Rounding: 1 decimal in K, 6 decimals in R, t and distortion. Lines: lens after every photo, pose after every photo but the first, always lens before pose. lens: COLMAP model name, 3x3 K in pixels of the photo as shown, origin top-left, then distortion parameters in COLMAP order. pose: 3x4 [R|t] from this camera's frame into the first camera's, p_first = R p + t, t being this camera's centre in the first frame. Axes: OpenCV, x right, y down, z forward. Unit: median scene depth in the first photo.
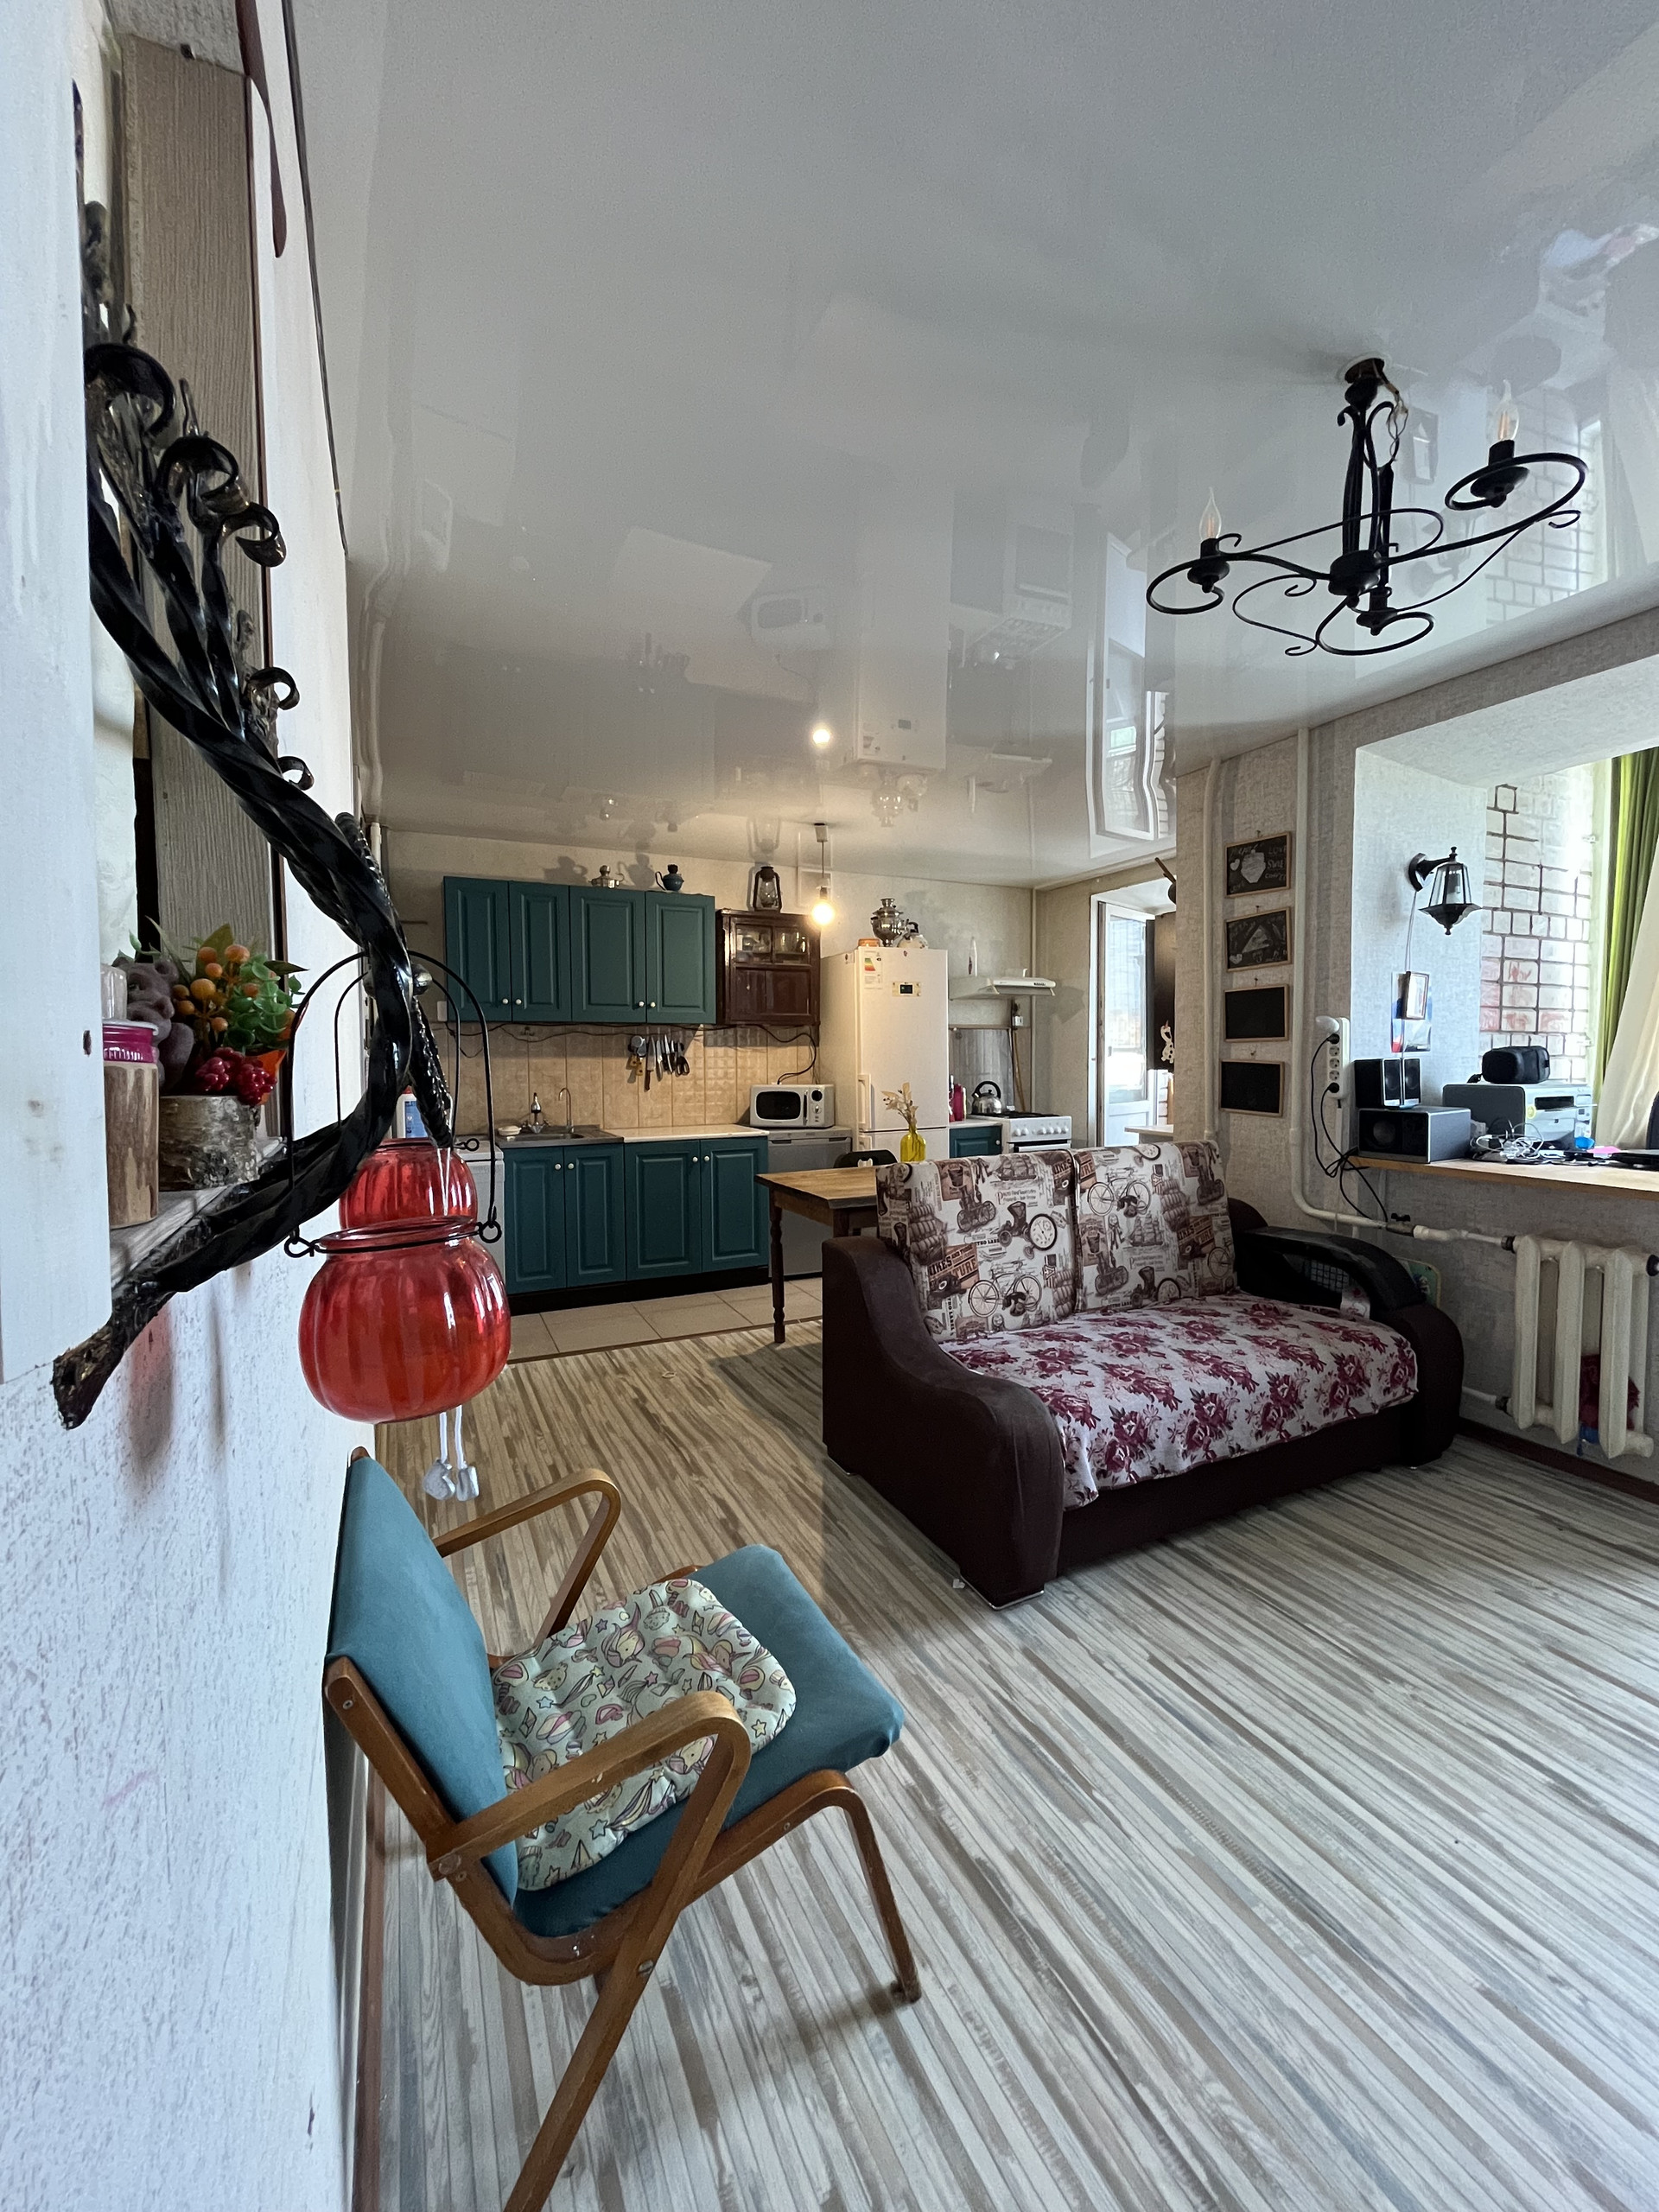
lens RADIAL K [[893.0, 0, 829.7], [0, 893.0, 1099.3], [0, 0, 1]] dist [-0.000193, -0.000207]
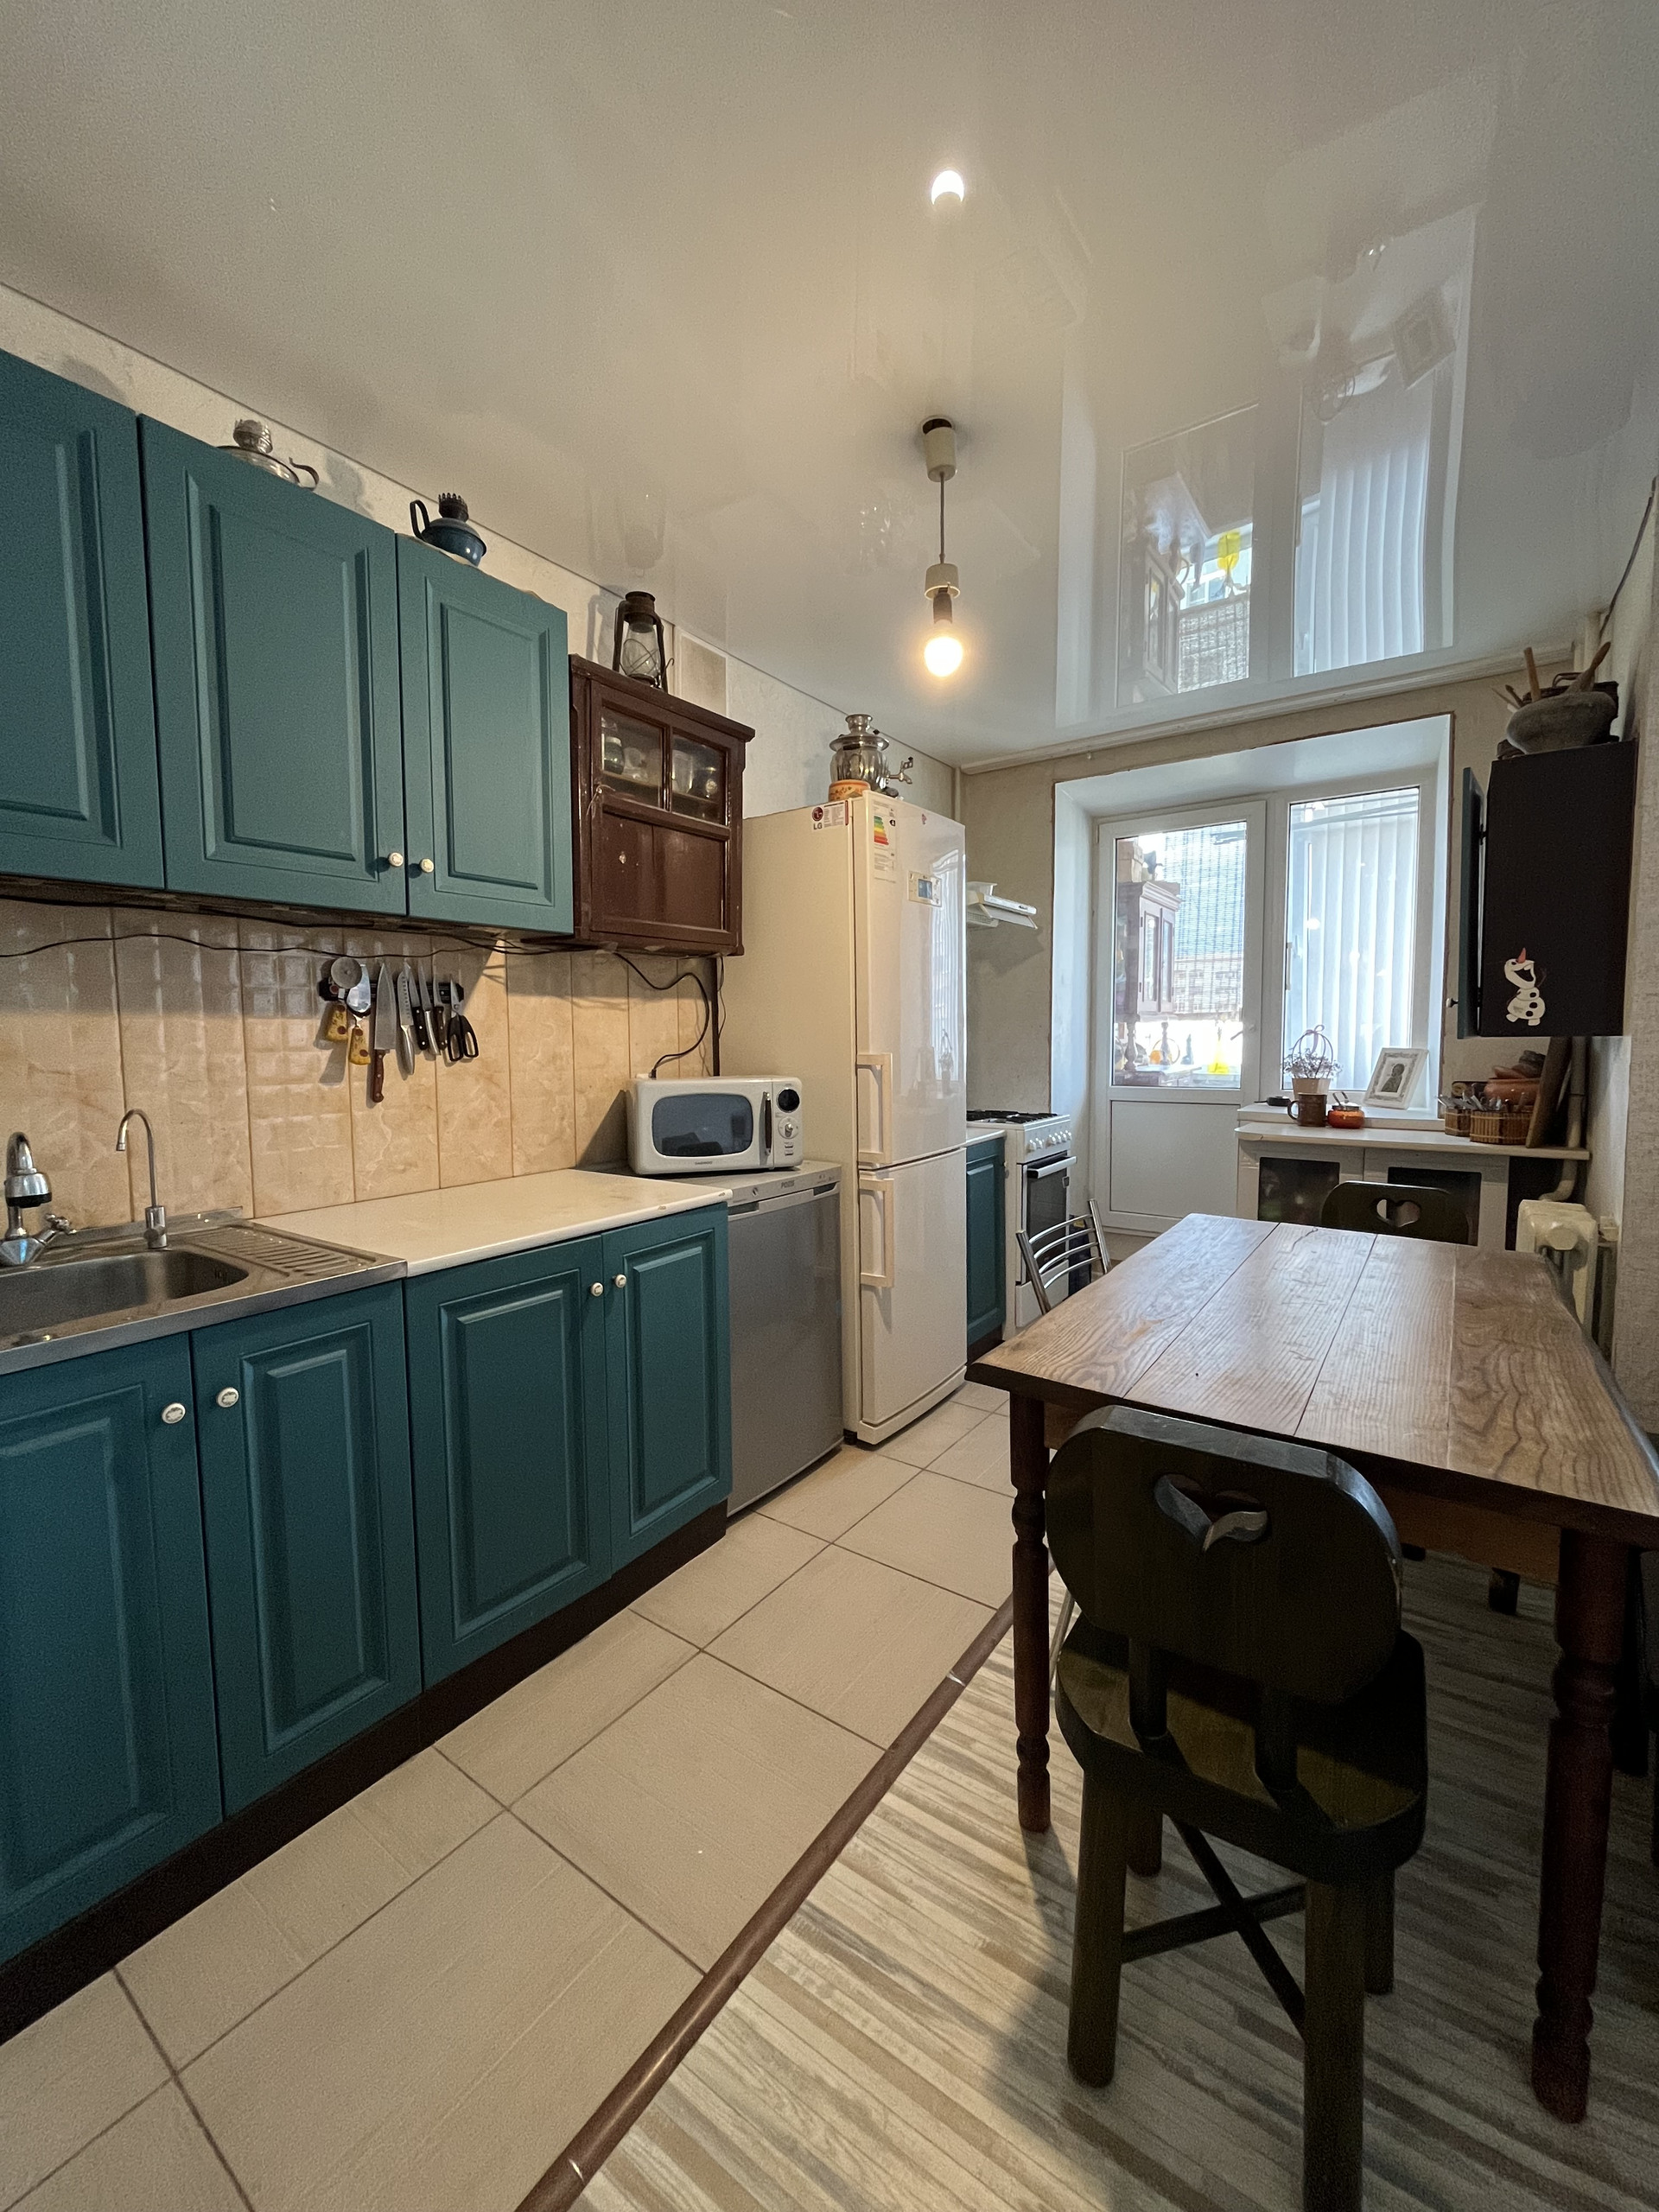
lens RADIAL K [[893.0, 0, 830.8], [0, 893.0, 1101.9], [0, 0, 1]] dist [-0.000193, -0.000207]
pose [[0.873177, -0.038652, 0.485868, -0.222532], [0.026886, 0.999153, 0.031168, -0.017286], [-0.486661, -0.014152, 0.873476, 0.578746]]
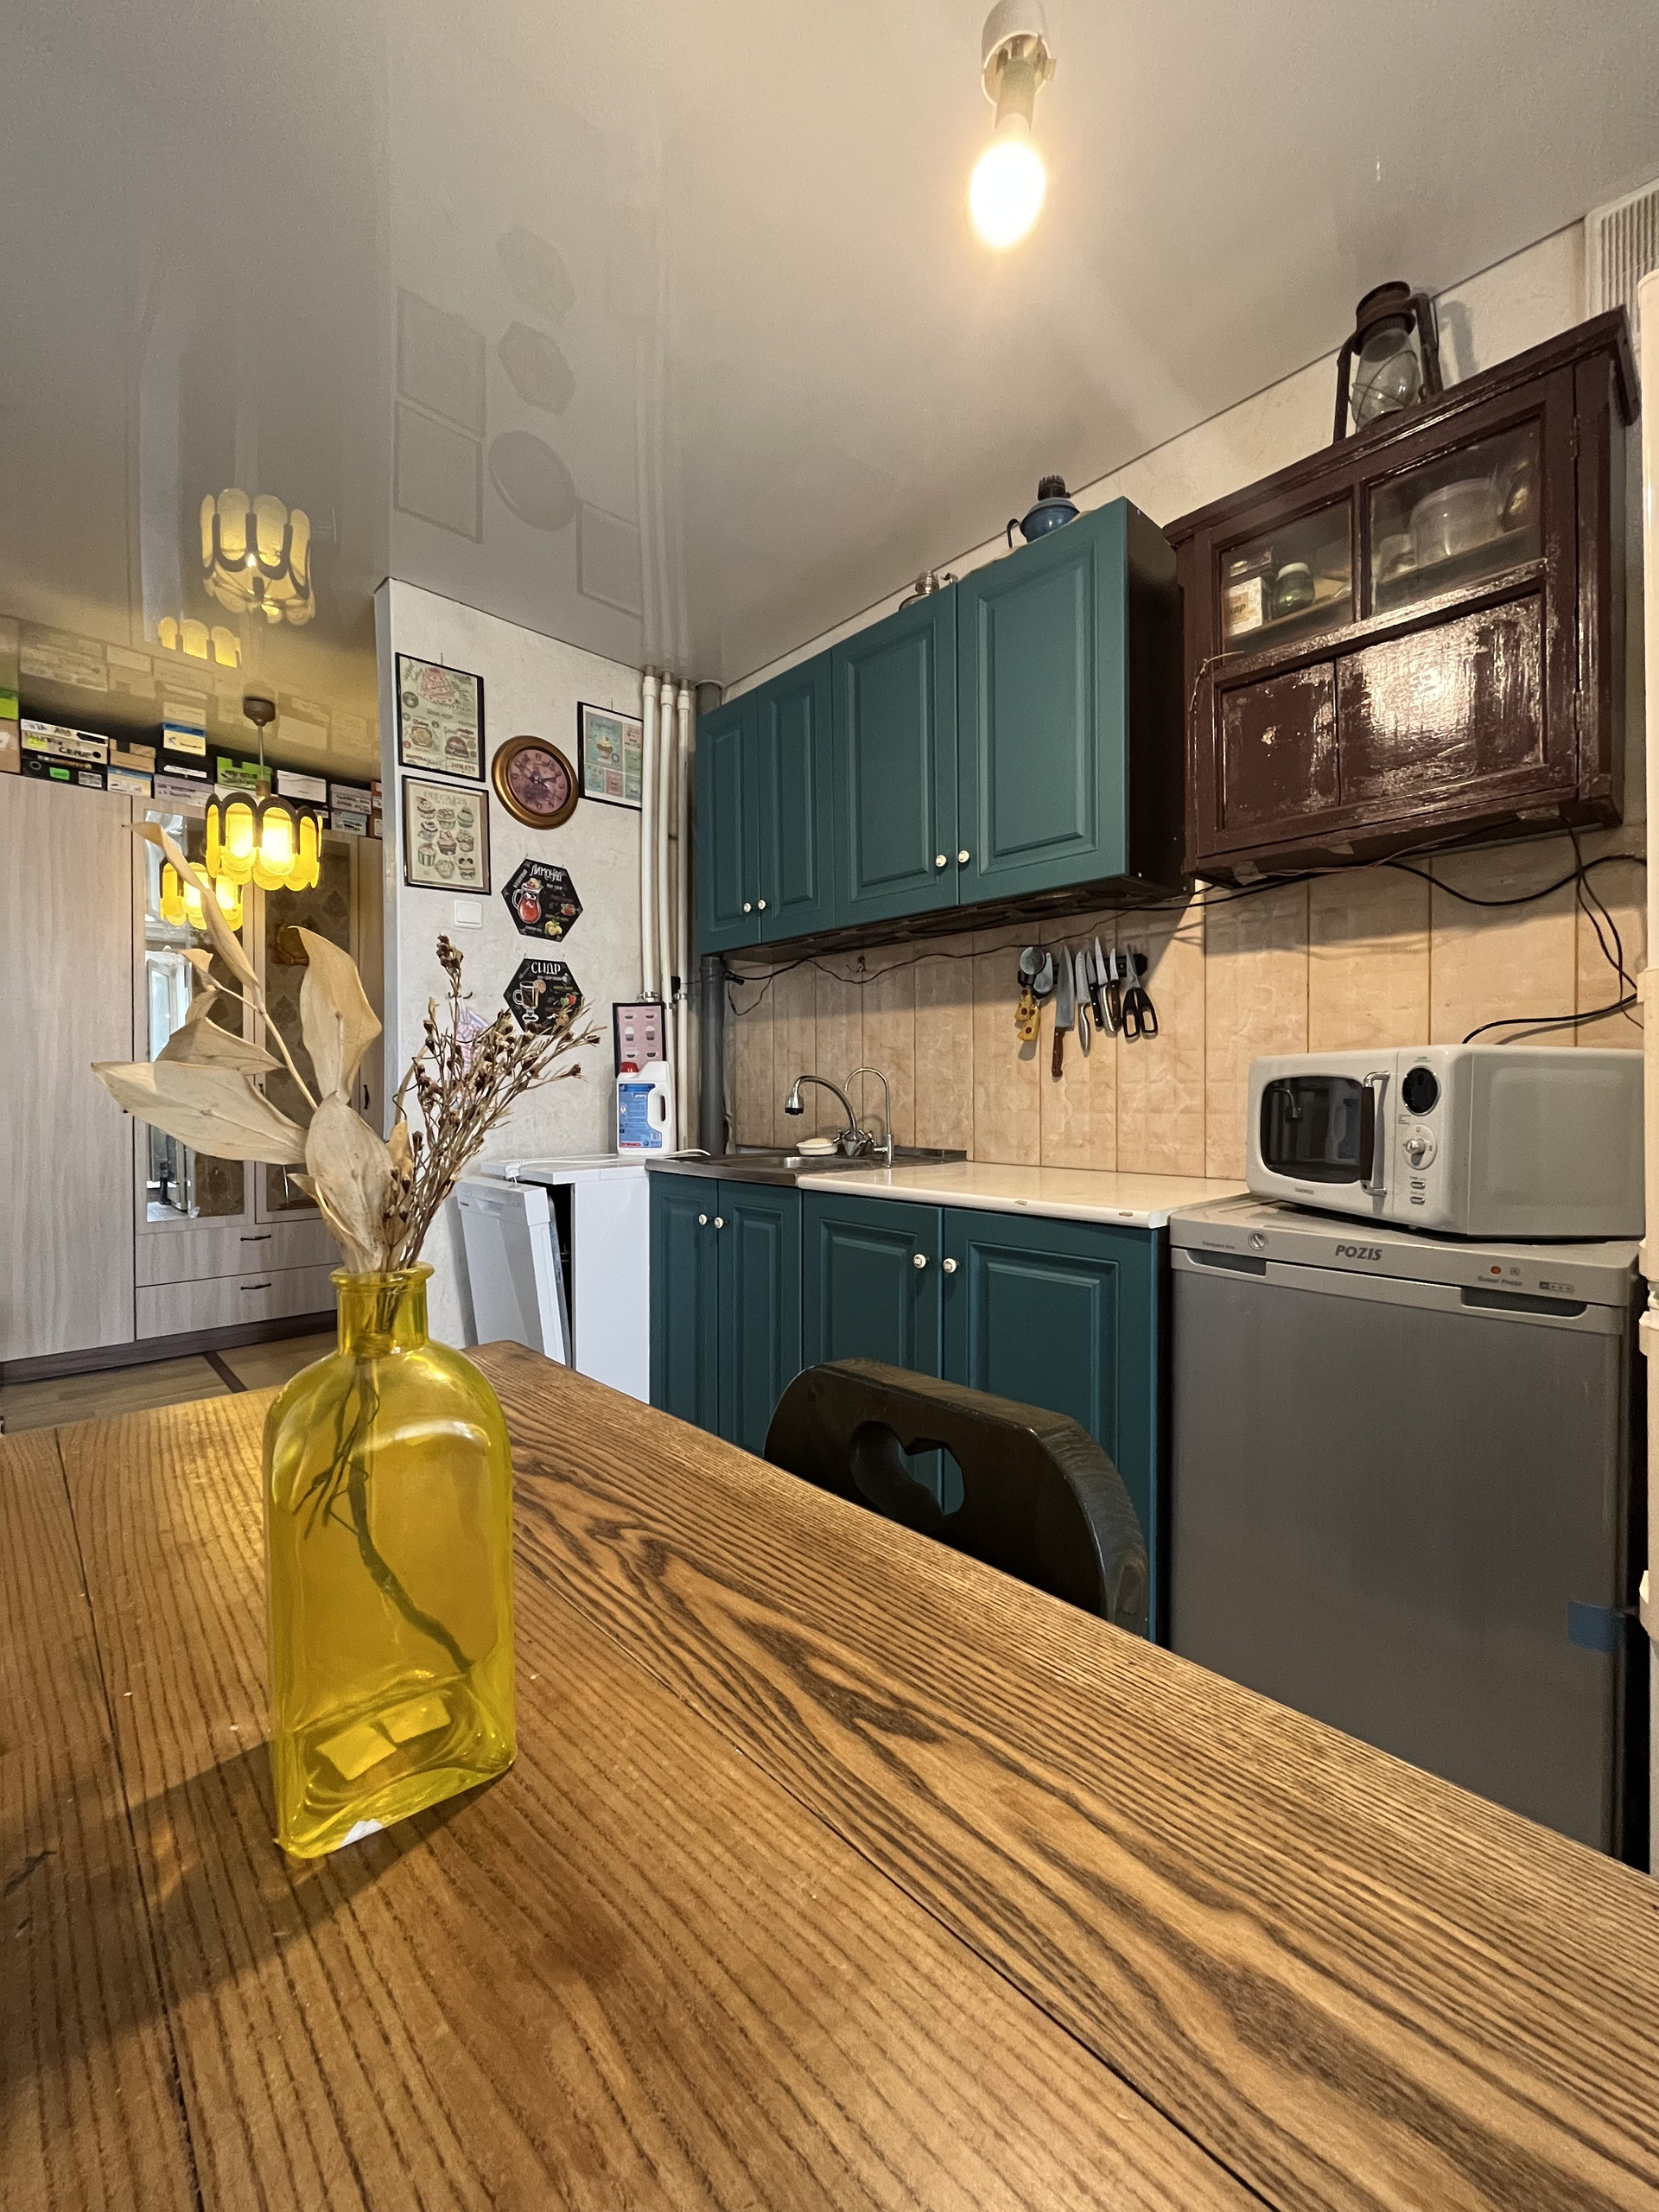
lens RADIAL K [[893.0, 0, 823.5], [0, 893.0, 1097.0], [0, 0, 1]] dist [-0.000193, -0.000207]
pose [[0.294753, 0.009470, -0.955526, 0.157550], [-0.052871, 0.998581, -0.006413, 0.007236], [0.954110, 0.052410, 0.294836, 0.786400]]
